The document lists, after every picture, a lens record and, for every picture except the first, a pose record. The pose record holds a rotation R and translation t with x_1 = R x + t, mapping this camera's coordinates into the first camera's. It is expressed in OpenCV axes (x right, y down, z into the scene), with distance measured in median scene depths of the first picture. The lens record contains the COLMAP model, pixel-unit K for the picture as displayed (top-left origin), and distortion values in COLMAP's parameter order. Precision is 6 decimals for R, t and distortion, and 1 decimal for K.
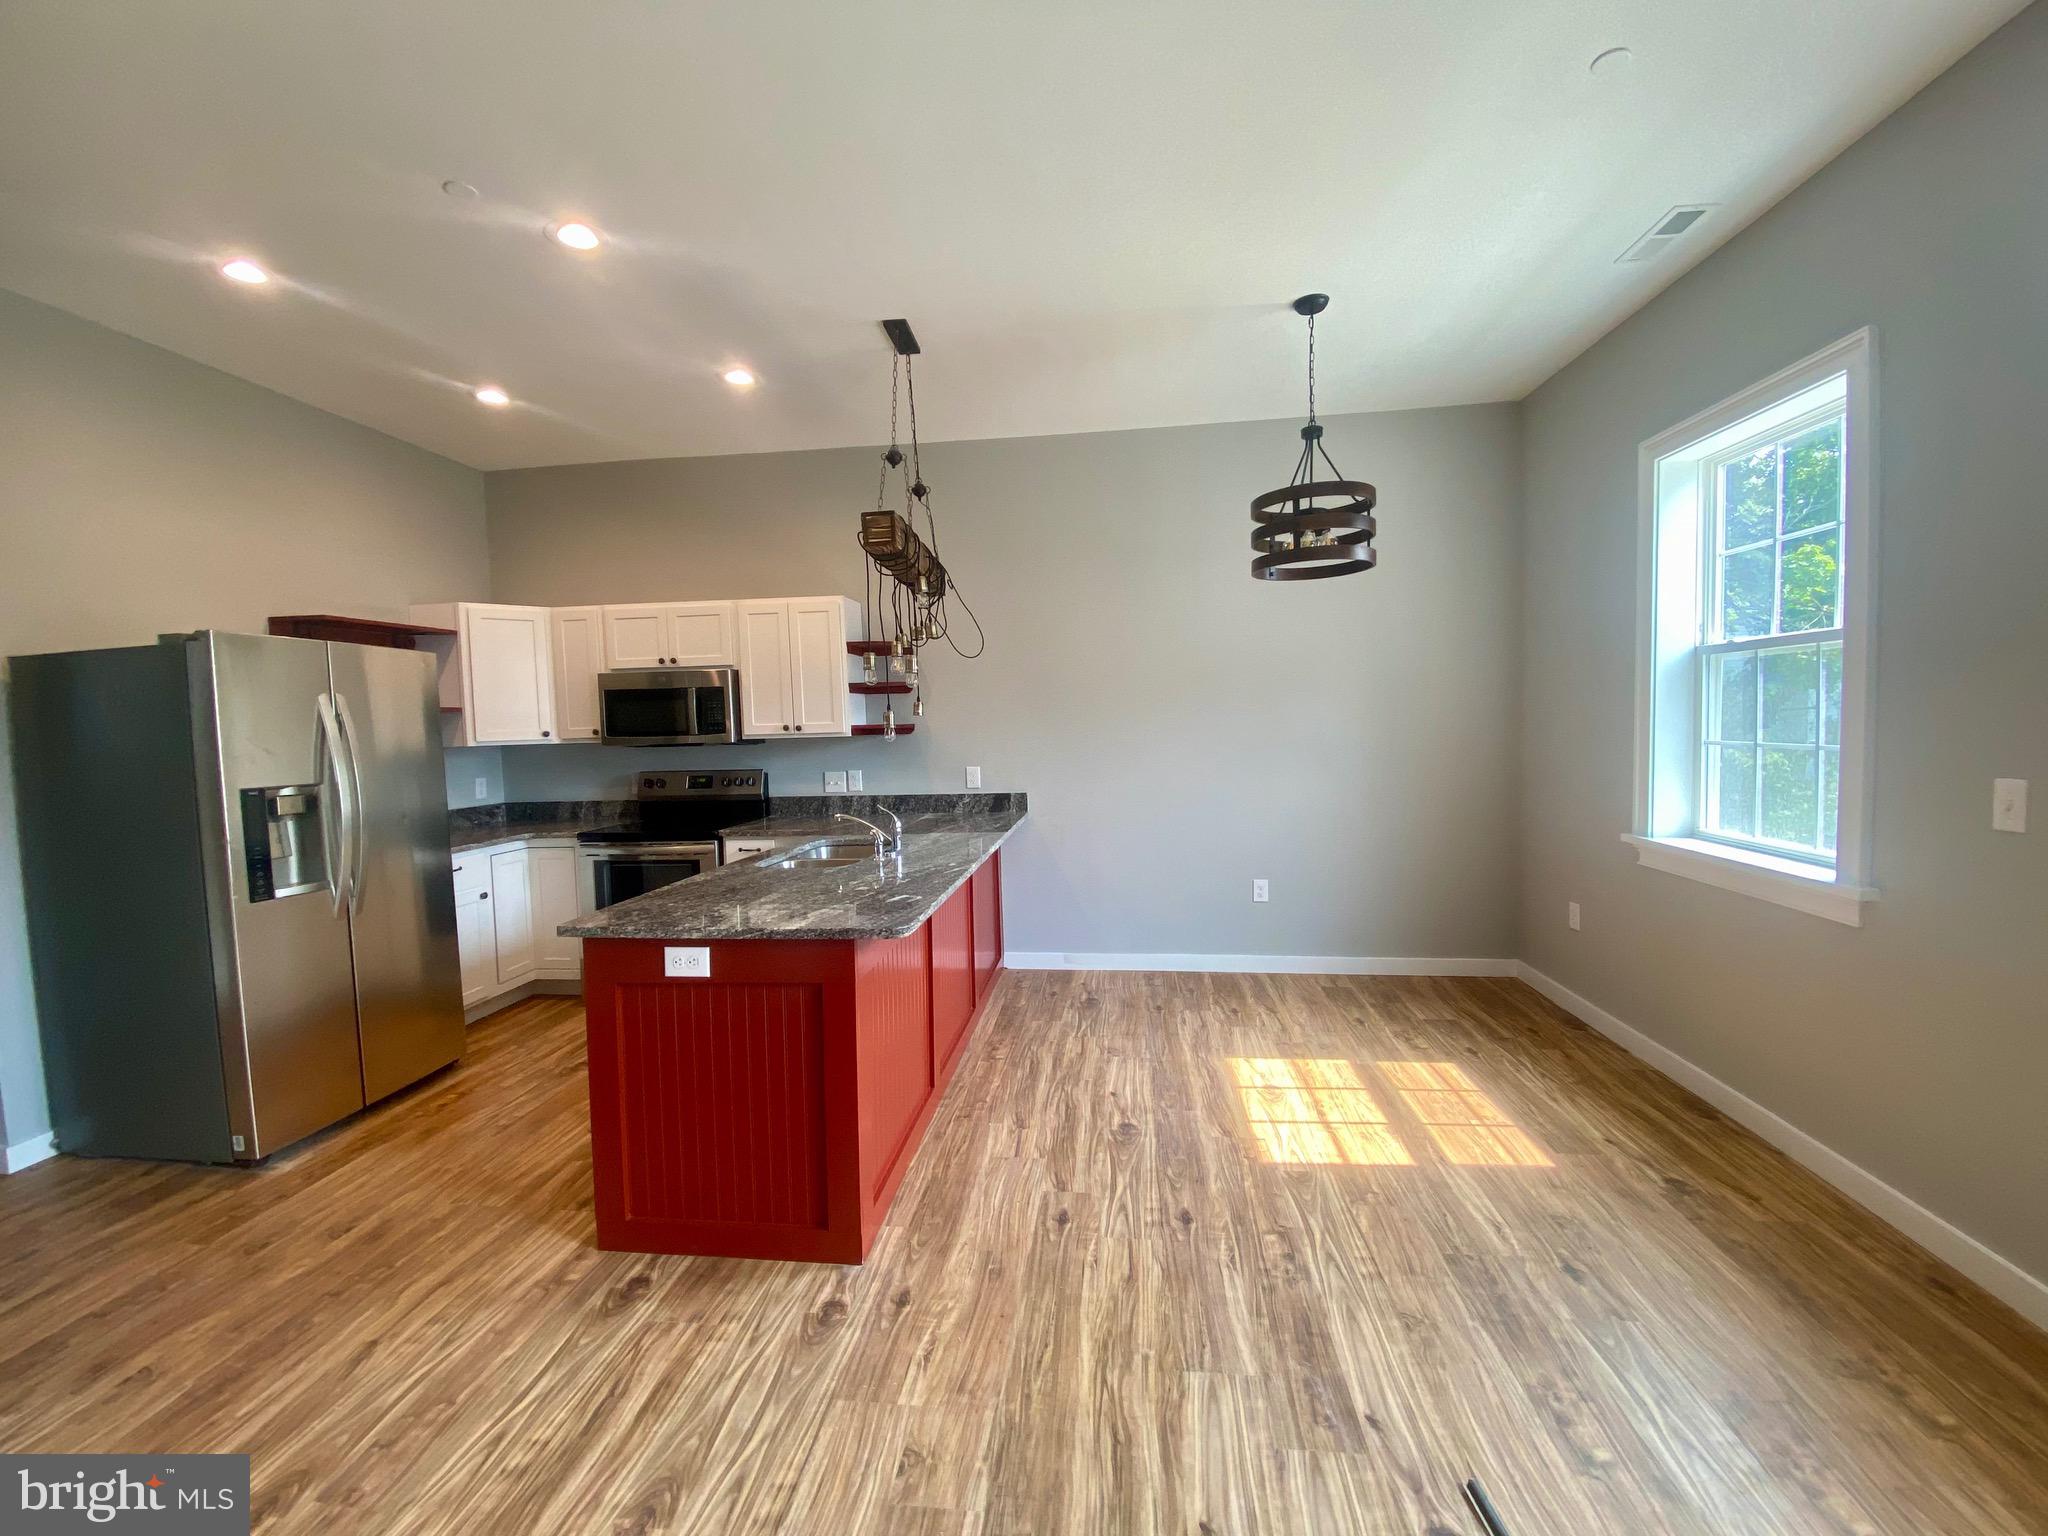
lens RADIAL K [[824.9, 0, 1034.6], [0, 824.9, 775.5], [0, 0, 1]] dist [0.023174, -0.022745]
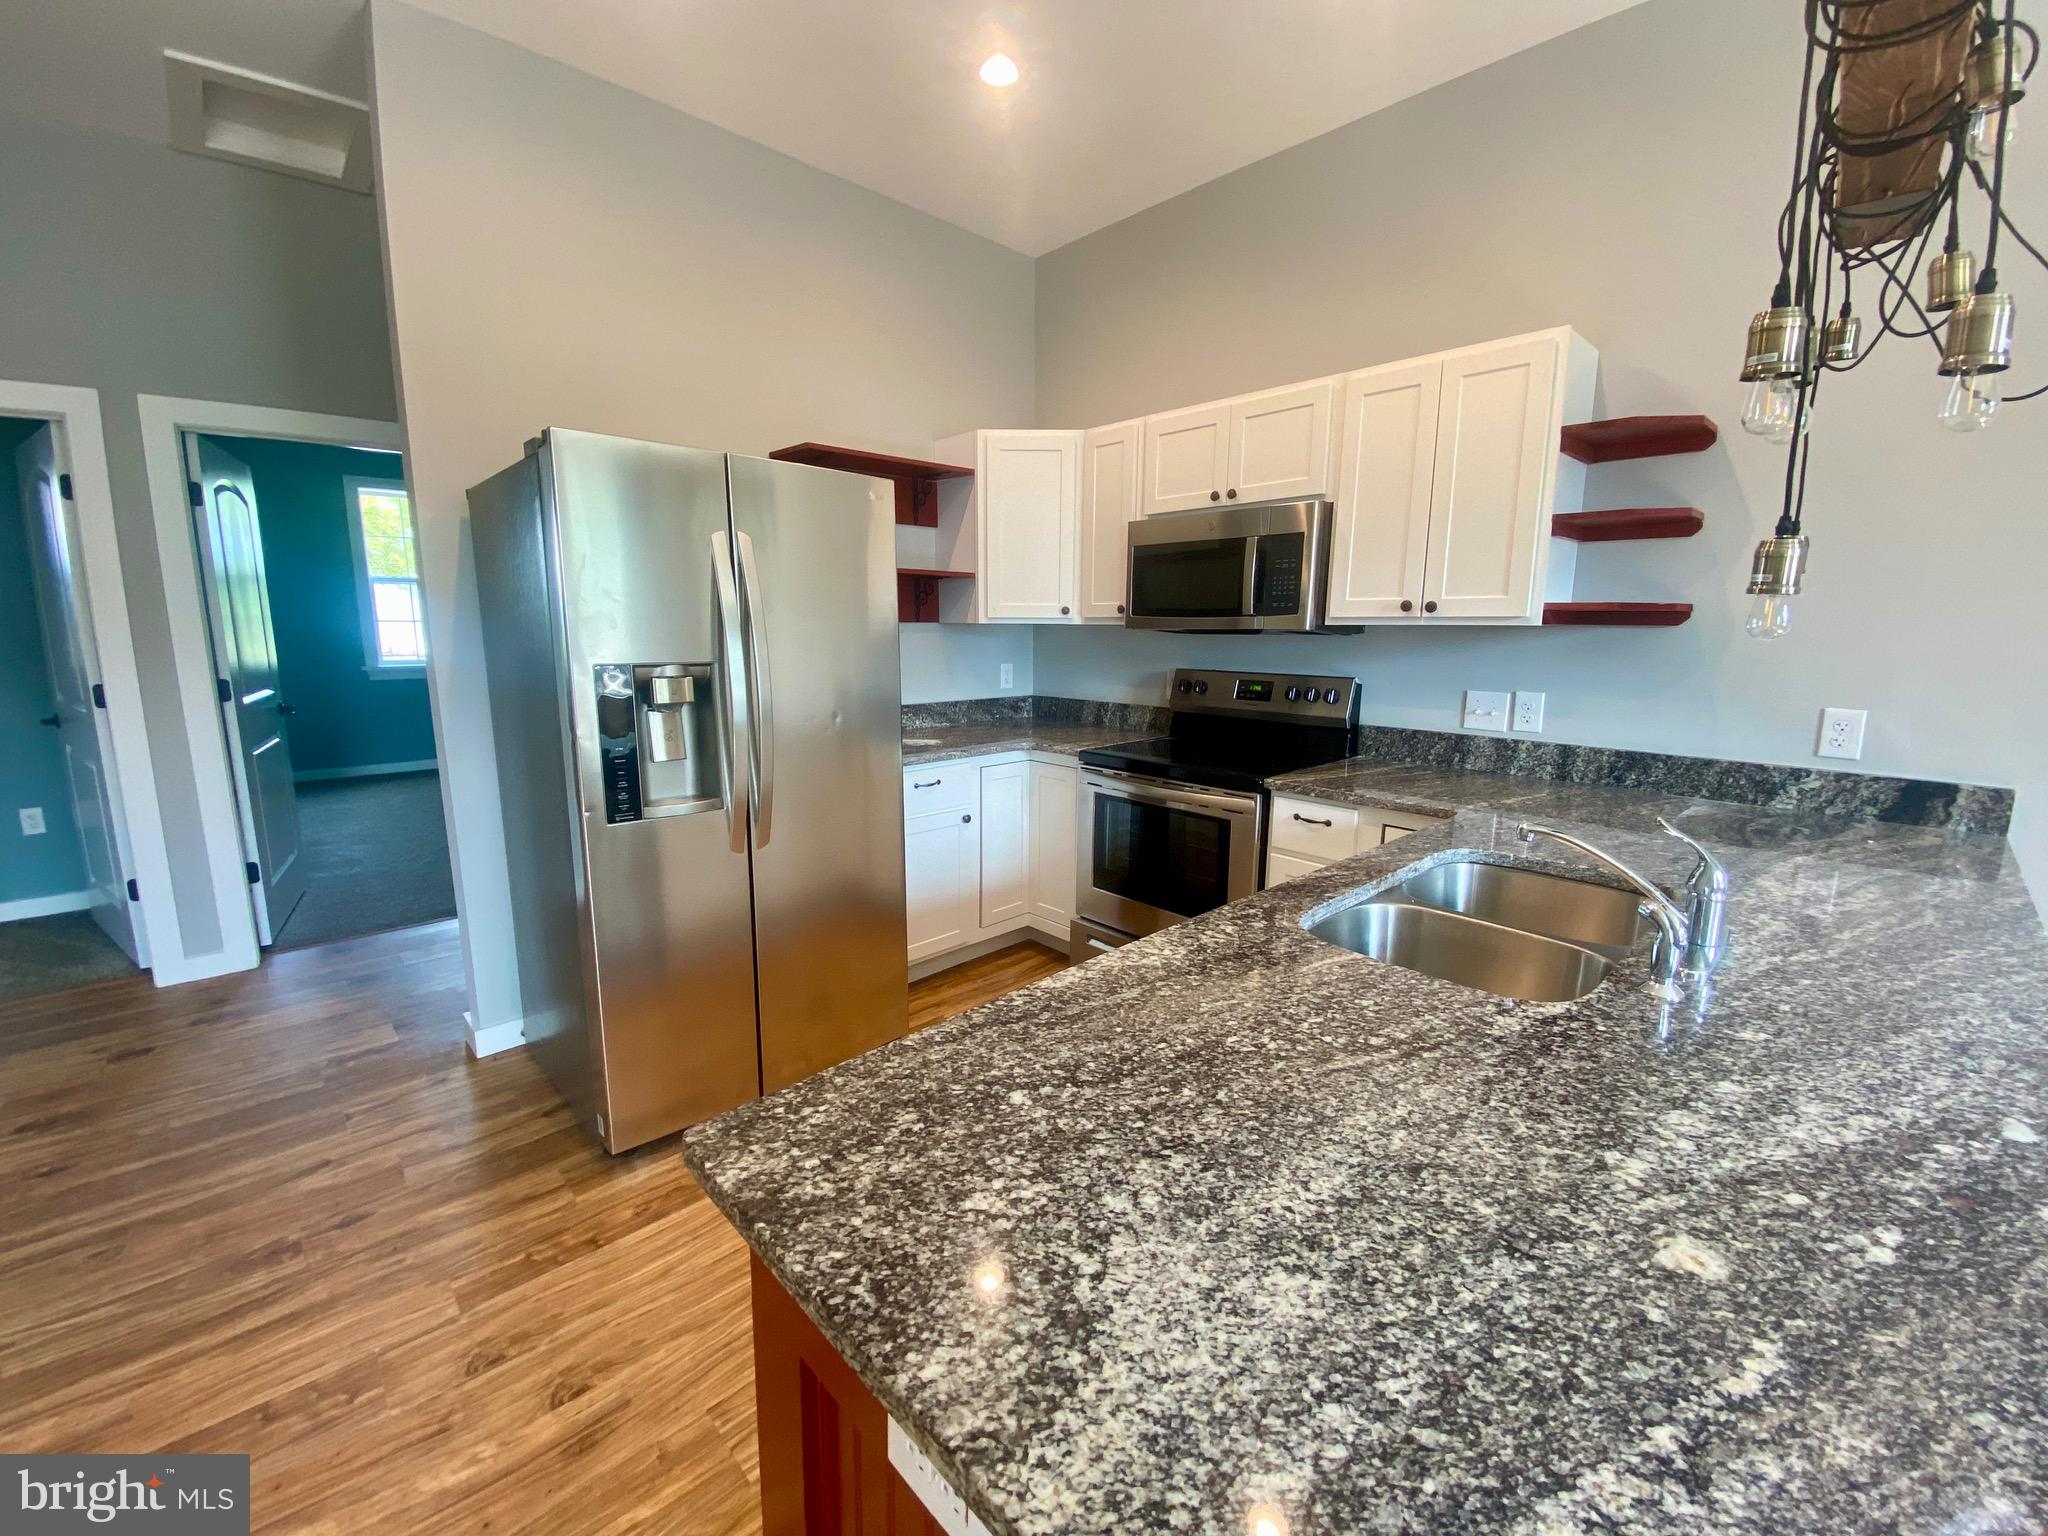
lens RADIAL K [[824.9, 0, 1034.6], [0, 824.9, 775.5], [0, 0, 1]] dist [0.023174, -0.022745]
pose [[0.770251, 0.146760, -0.620624, -0.140873], [-0.067585, 0.986465, 0.149393, -0.013224], [0.634149, -0.073125, 0.769745, 0.437238]]
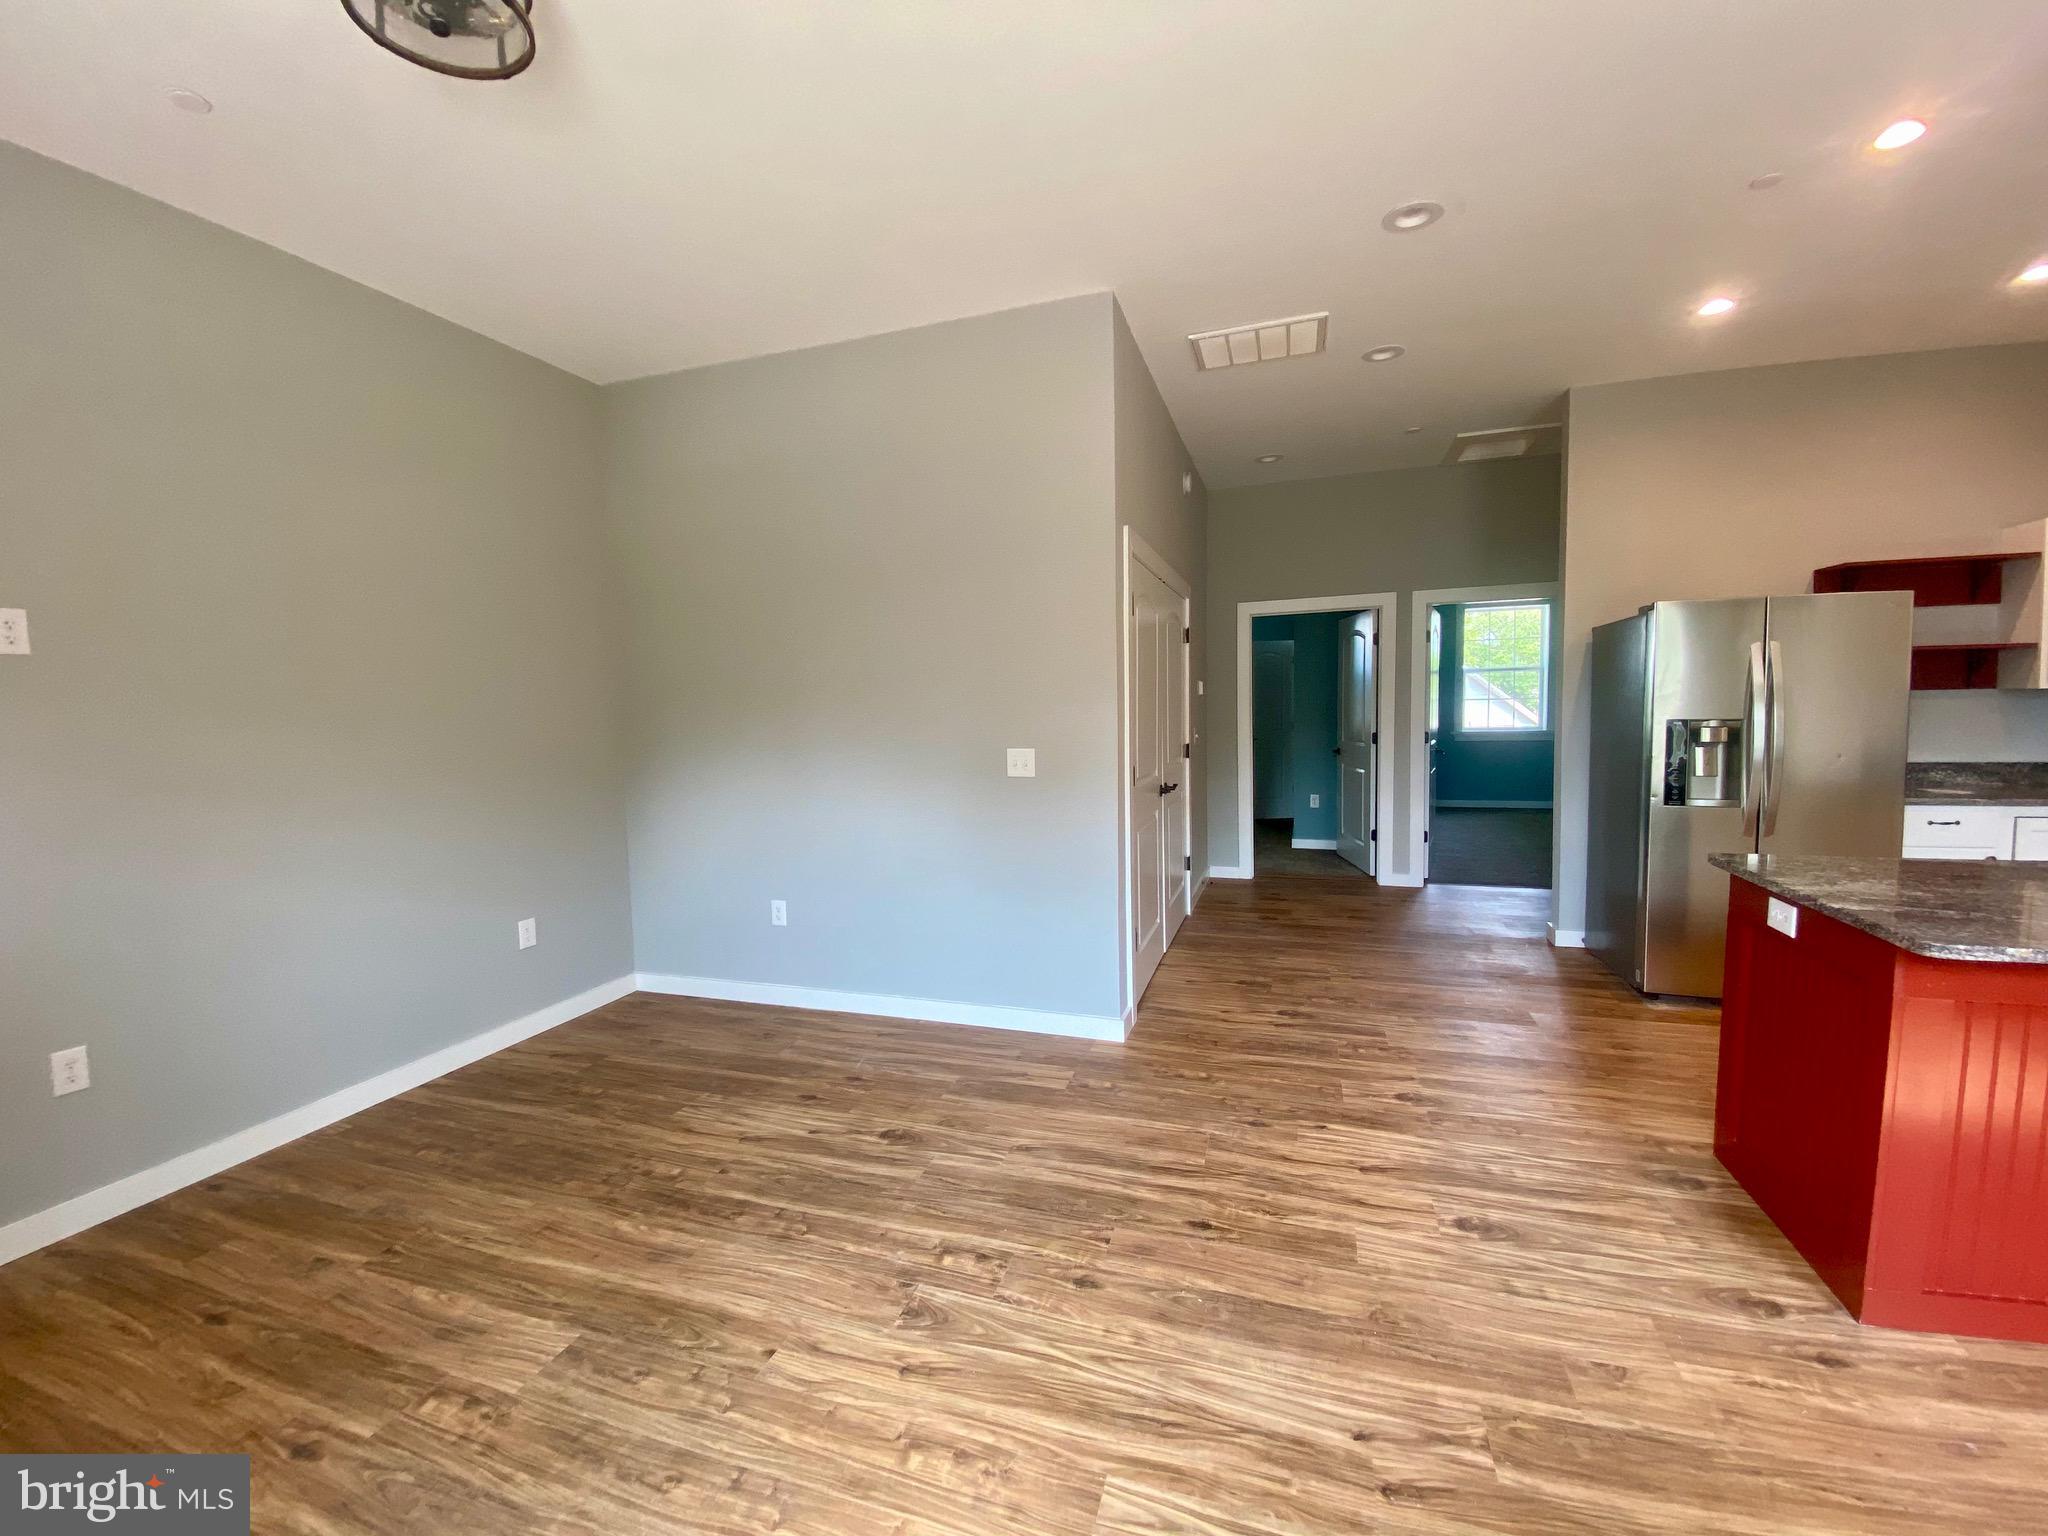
lens RADIAL K [[832.0, 0, 1023.6], [0, 832.0, 762.3], [0, 0, 1]] dist [0.023142, -0.020836]
pose [[-0.208426, 0.098052, -0.973111, 0.372788], [-0.031482, 0.993774, 0.106877, -0.017297], [0.977531, 0.052911, -0.204041, 0.165512]]
